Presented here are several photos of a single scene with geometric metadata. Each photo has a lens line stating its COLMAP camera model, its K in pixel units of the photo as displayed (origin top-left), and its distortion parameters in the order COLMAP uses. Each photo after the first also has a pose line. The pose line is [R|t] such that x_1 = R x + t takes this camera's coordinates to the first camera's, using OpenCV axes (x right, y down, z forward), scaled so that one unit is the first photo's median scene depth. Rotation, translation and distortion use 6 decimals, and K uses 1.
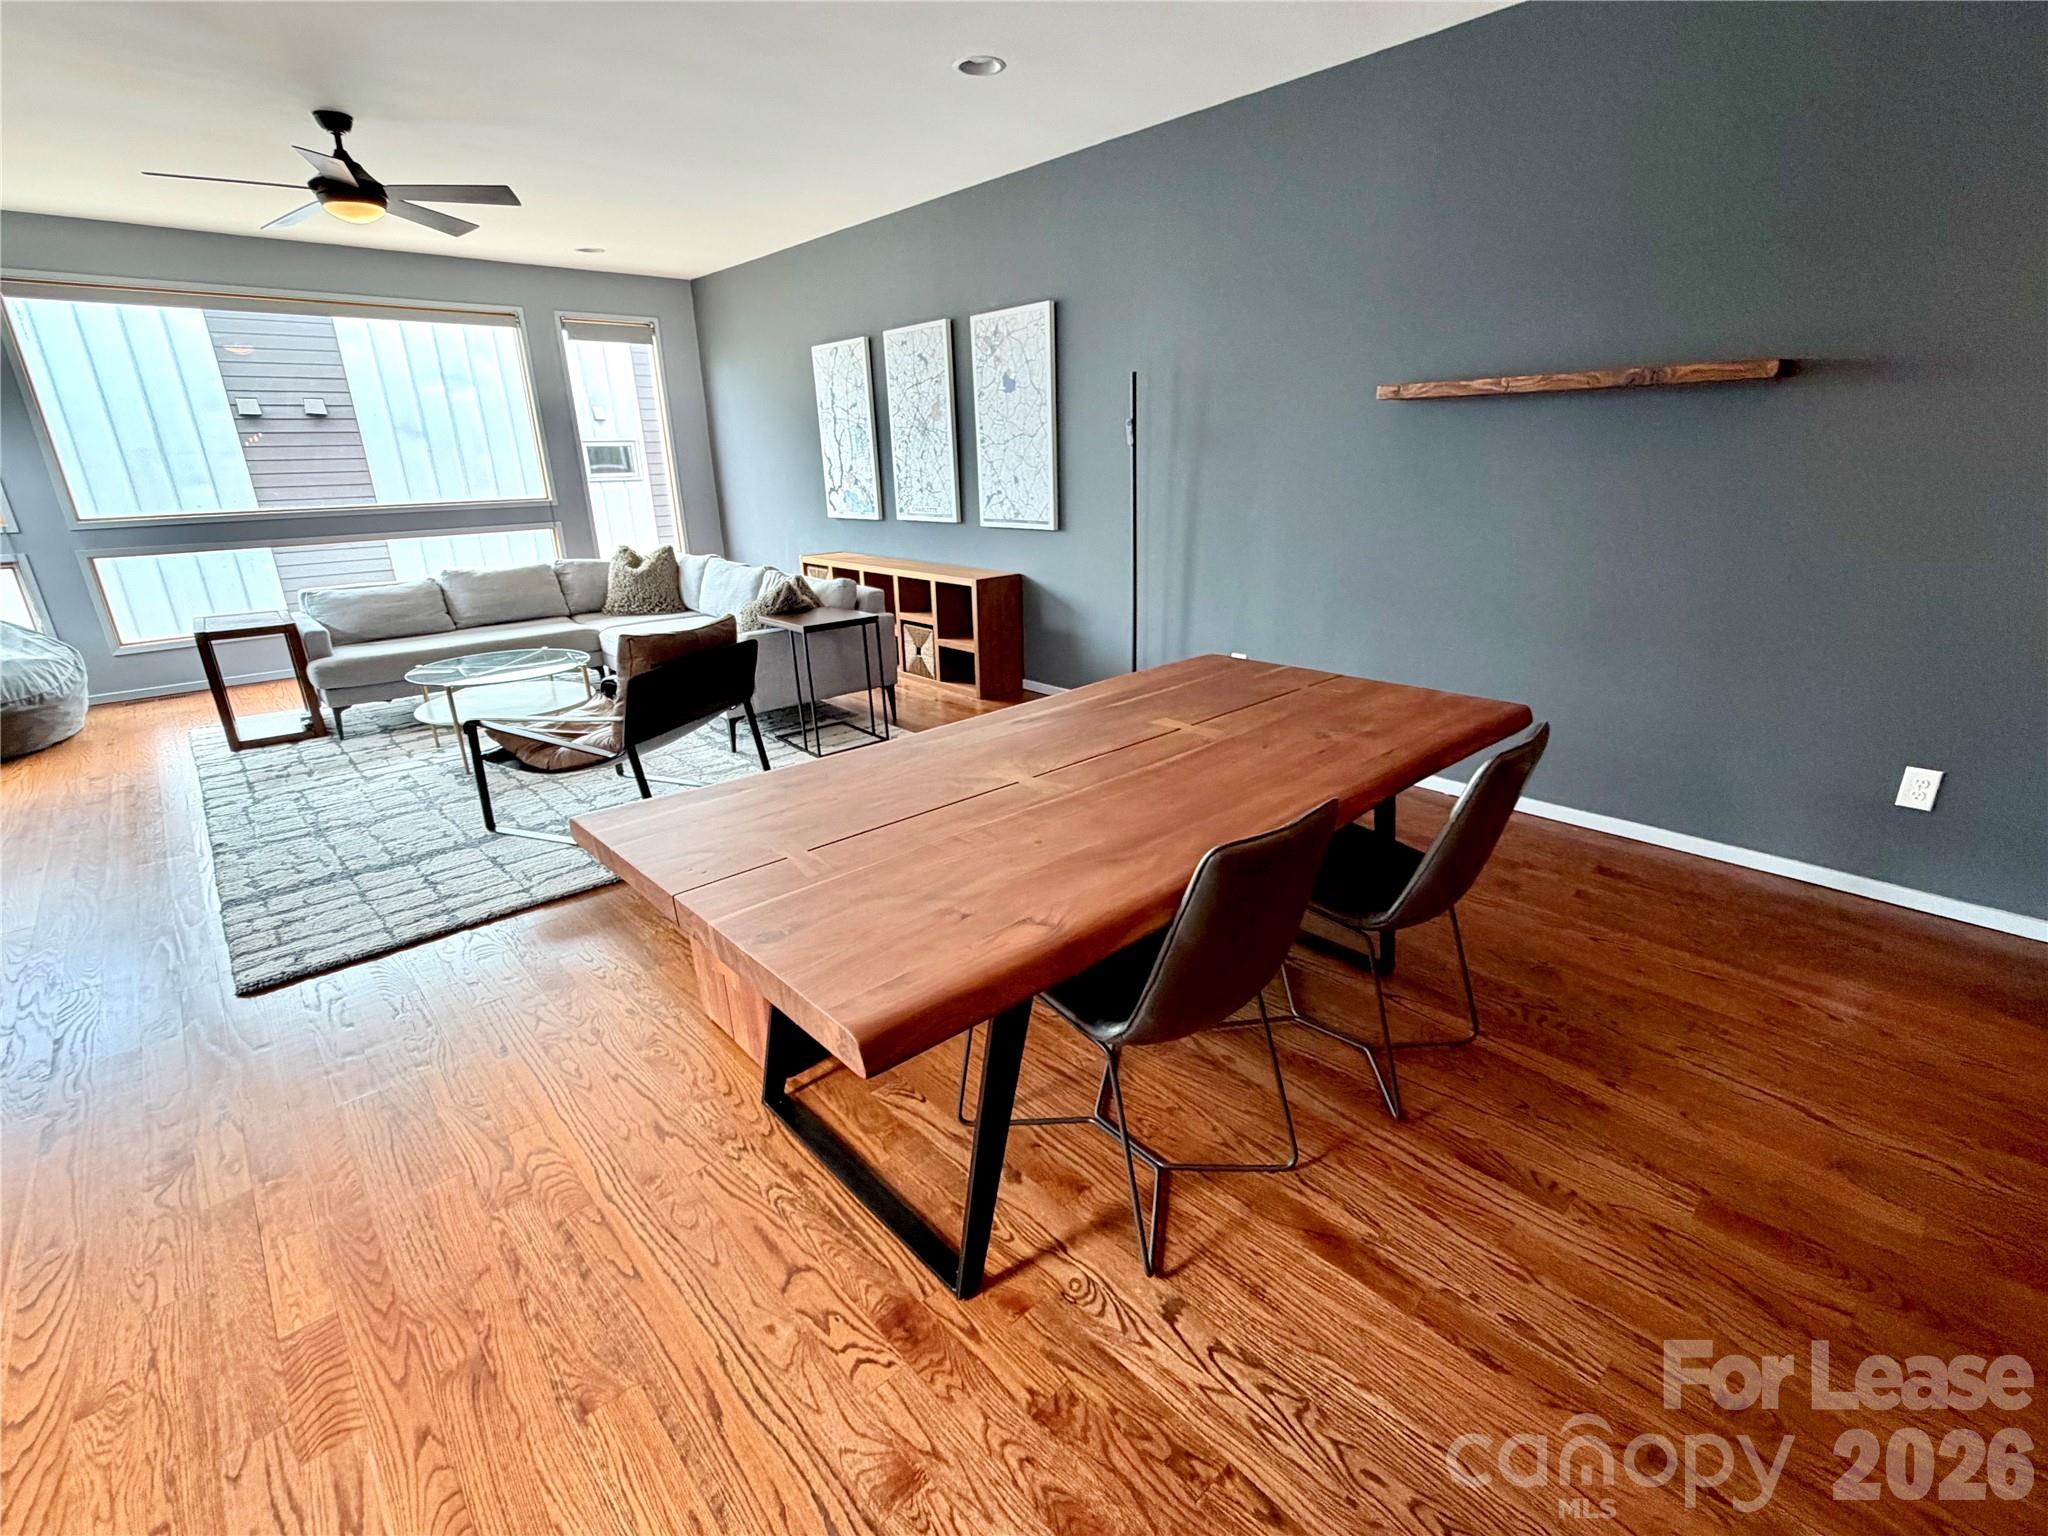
lens RADIAL K [[917.5, 0, 1023.4], [0, 917.5, 777.5], [0, 0, 1]] dist [-0.001342, 0.000488]
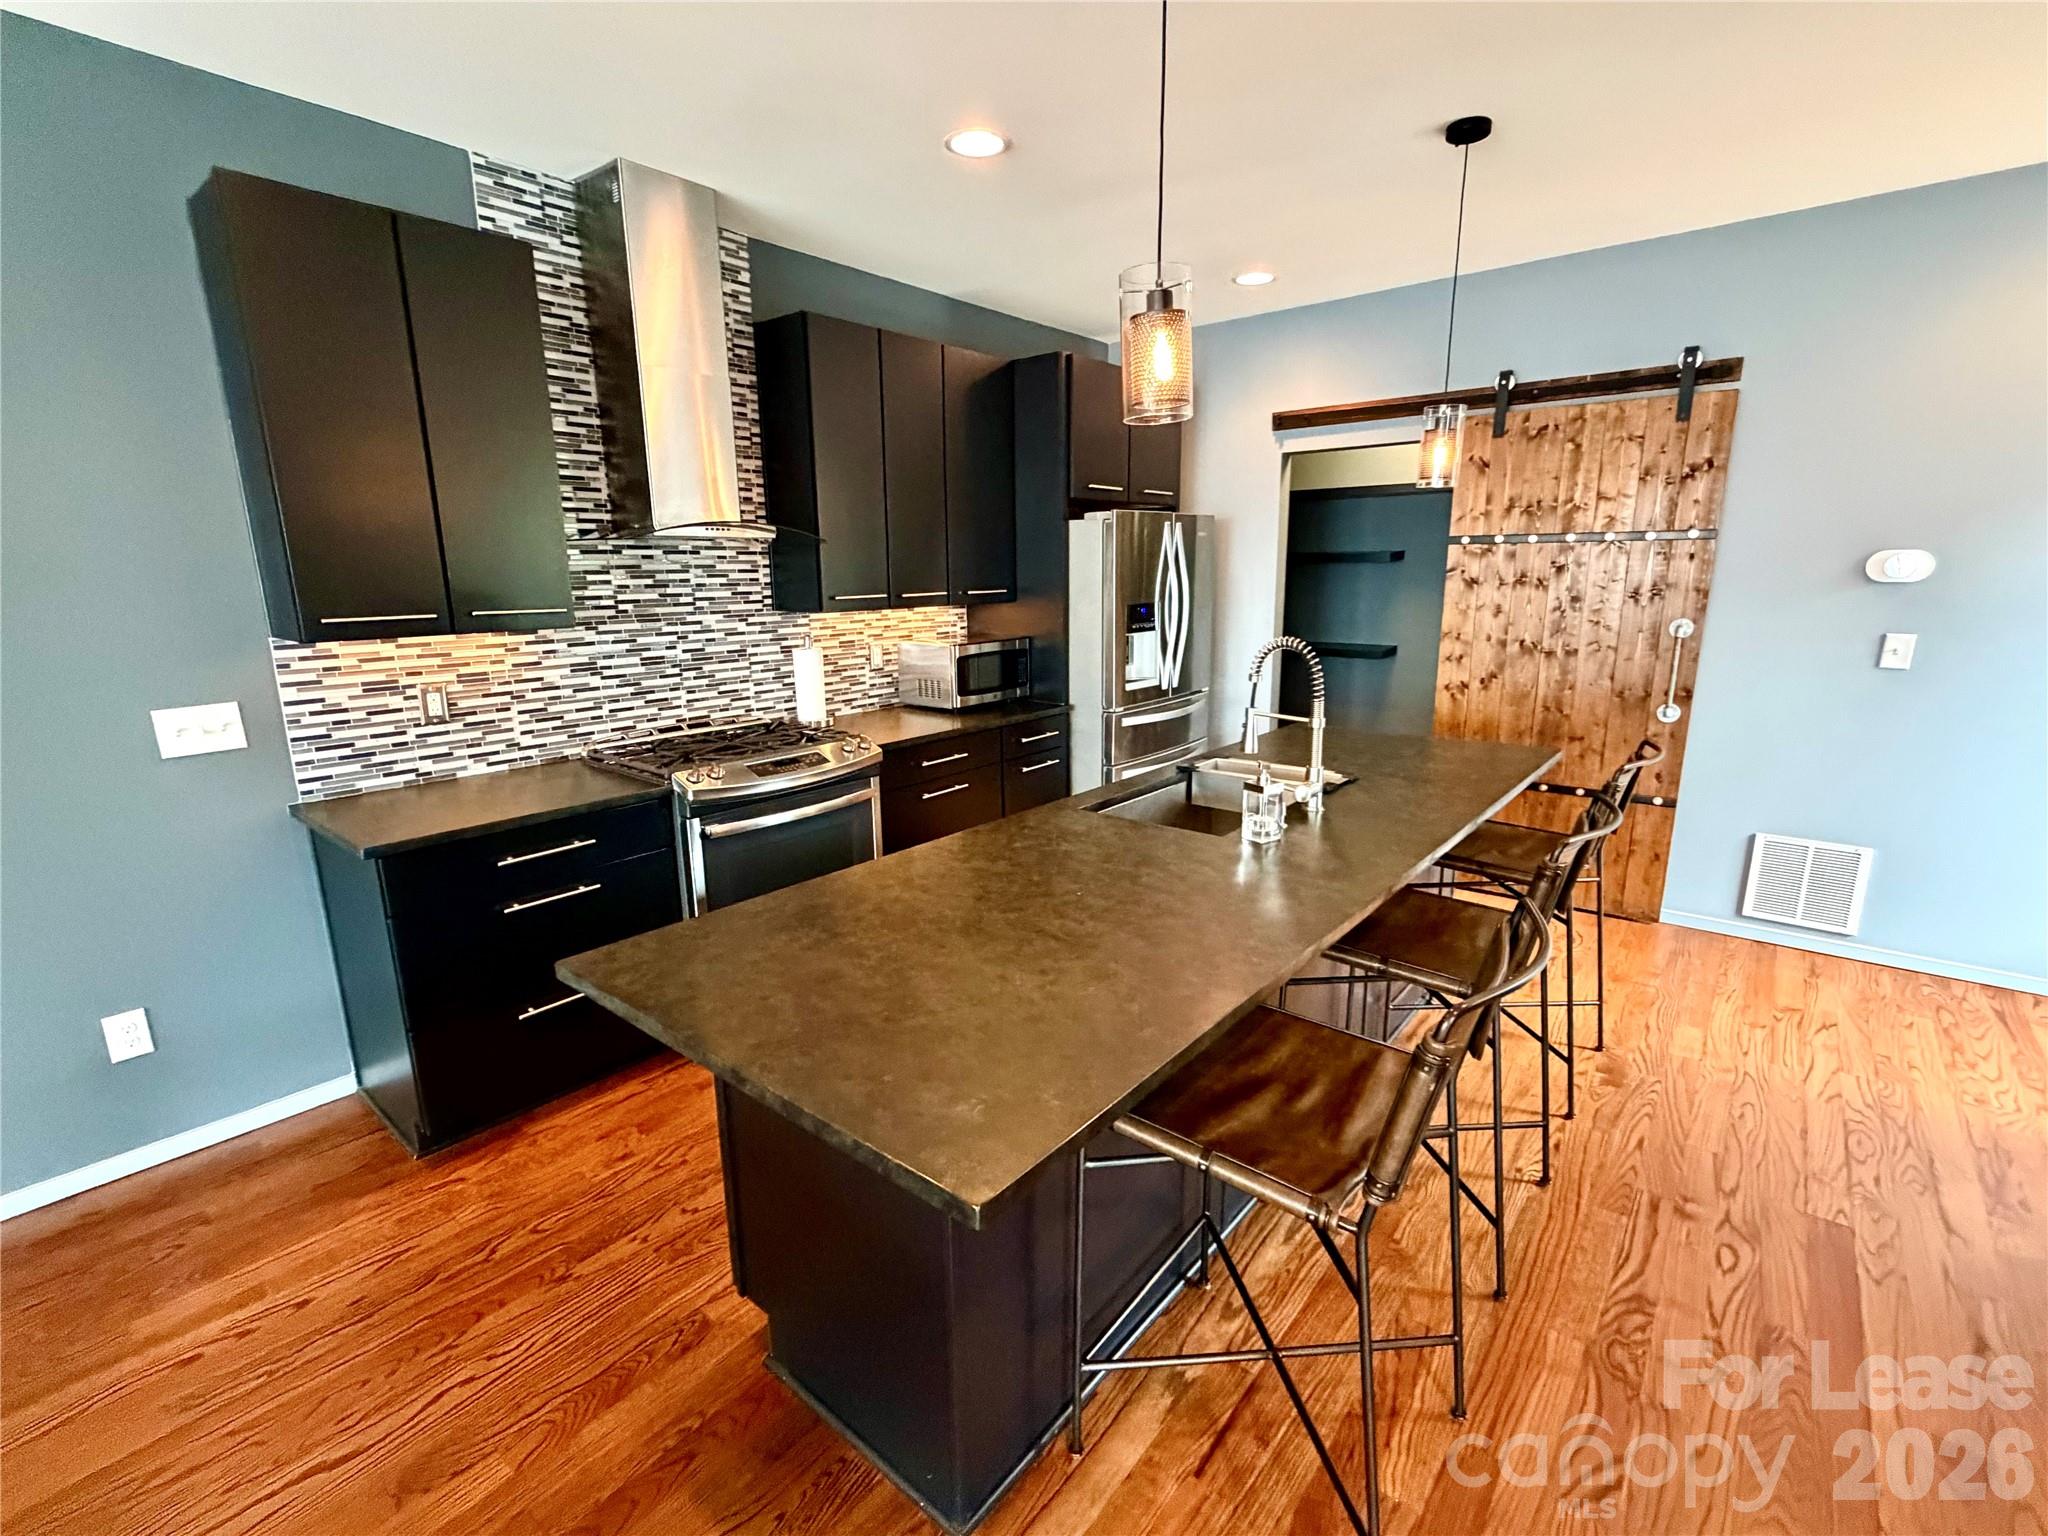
lens RADIAL K [[917.5, 0, 1023.4], [0, 917.5, 777.5], [0, 0, 1]] dist [-0.001342, 0.000488]
pose [[-0.134929, -0.203132, 0.969810, 0.040206], [0.344753, 0.907982, 0.238147, -0.063210], [-0.928946, 0.366477, -0.052483, 0.090580]]
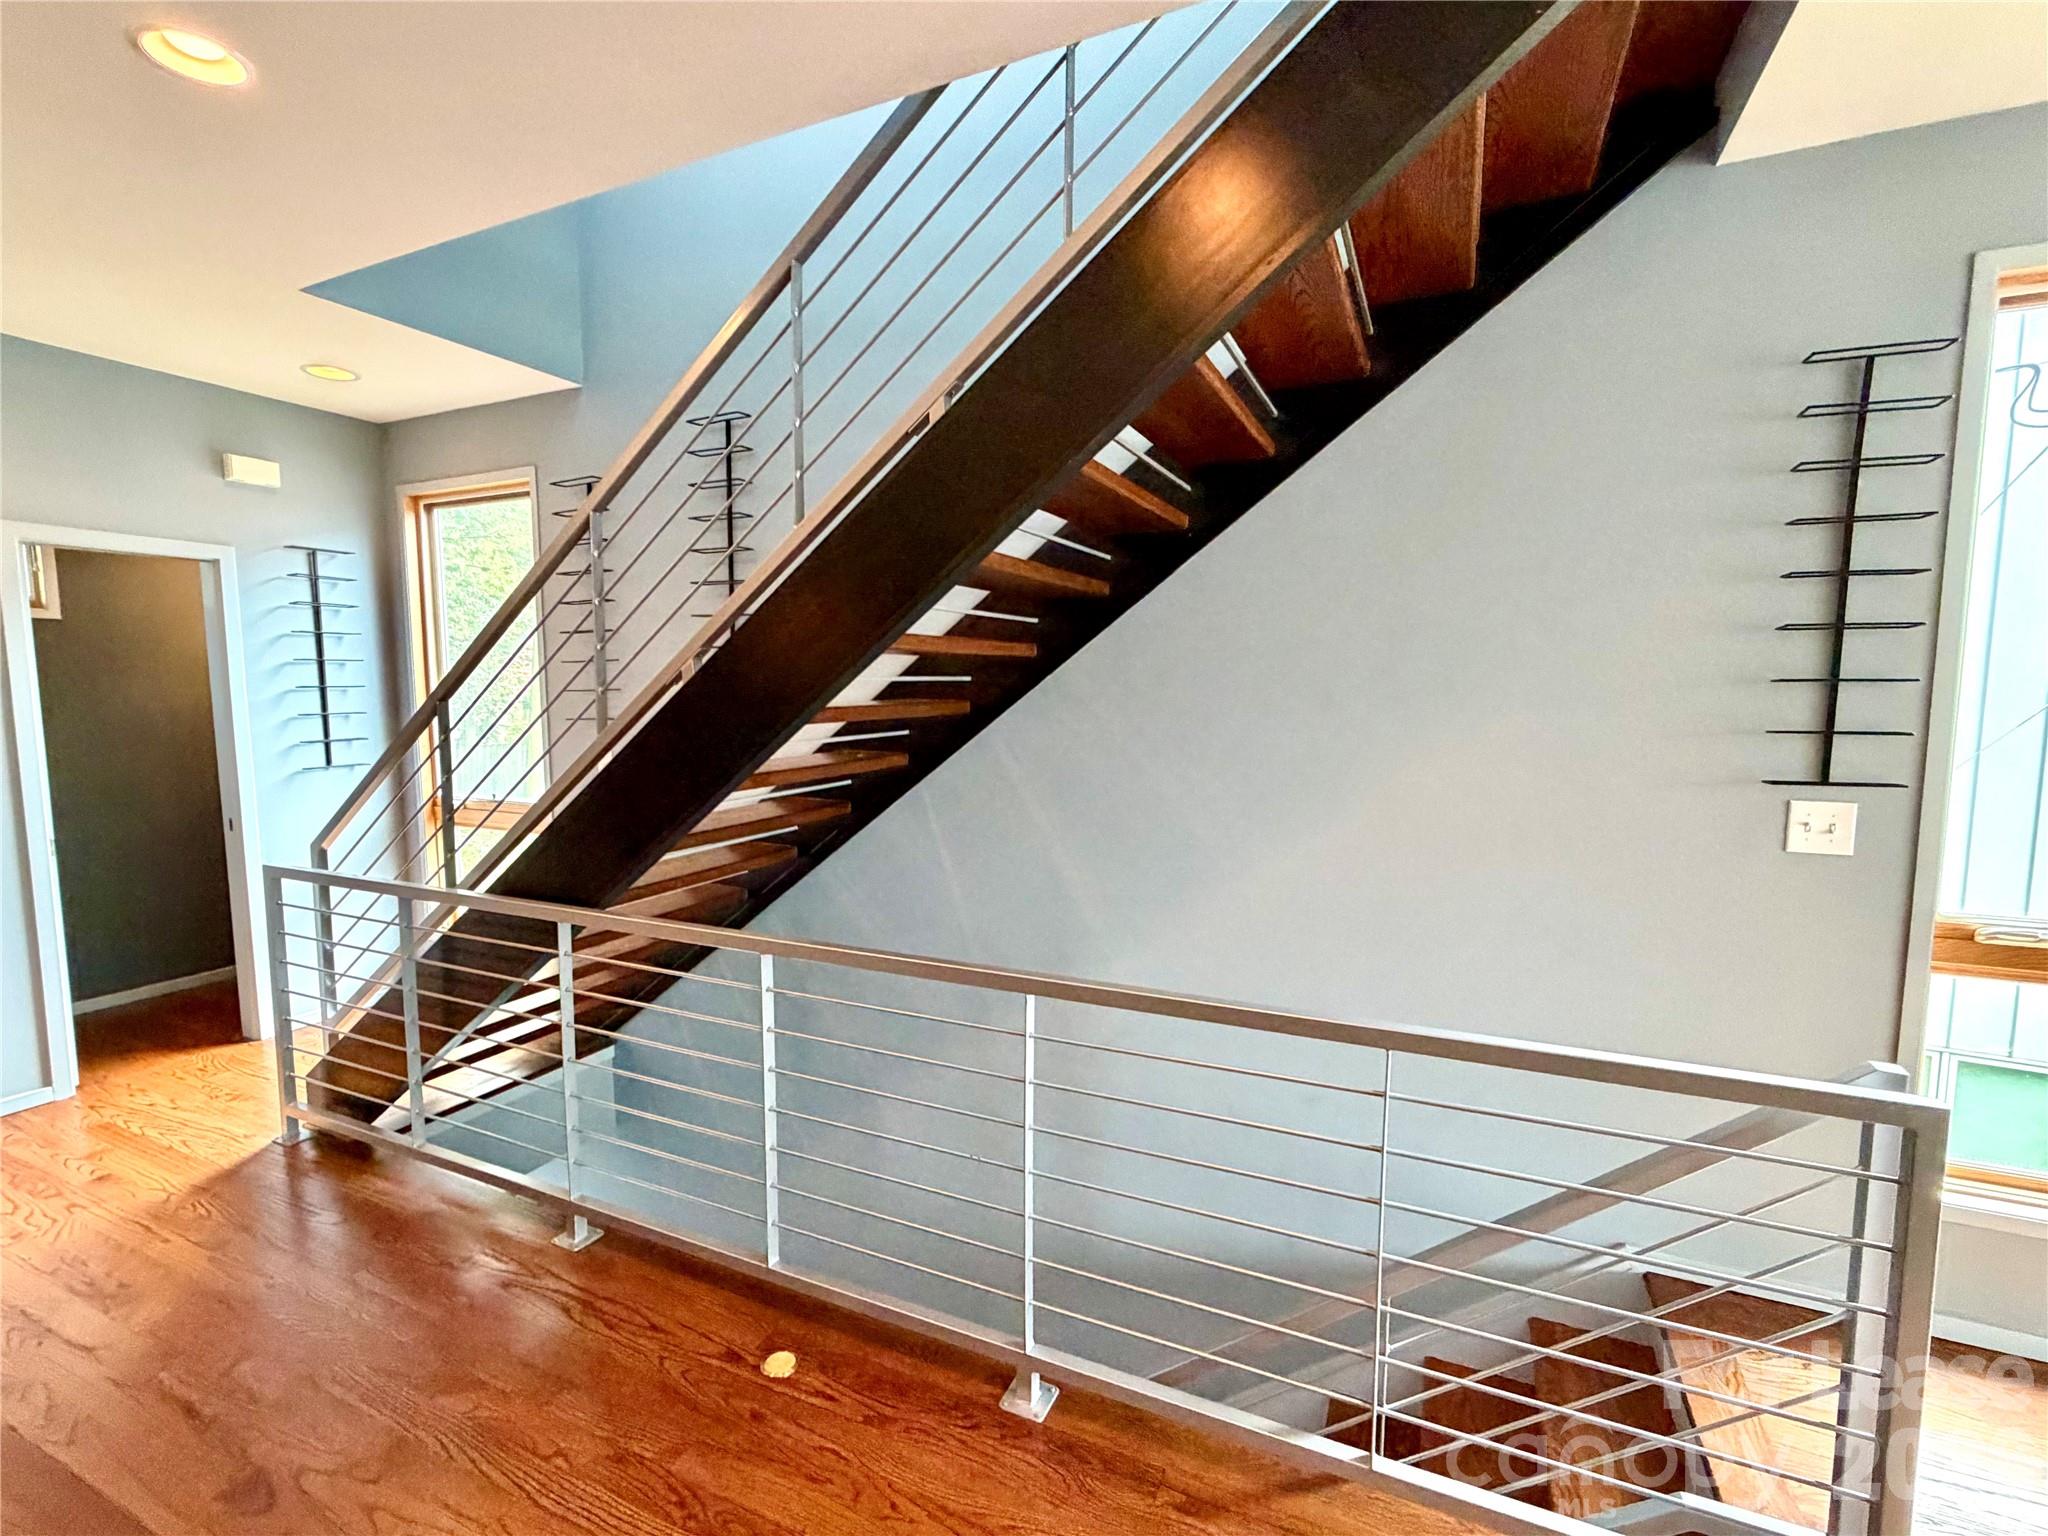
lens RADIAL K [[938.2, 0, 1016.4], [0, 938.2, 762.6], [0, 0, 1]] dist [0.000964, 0.000184]
pose [[-0.928373, 0.049723, -0.368309, 0.097144], [-0.107557, 0.912655, 0.394325, -0.085189], [0.355746, 0.405695, -0.841936, 0.148223]]
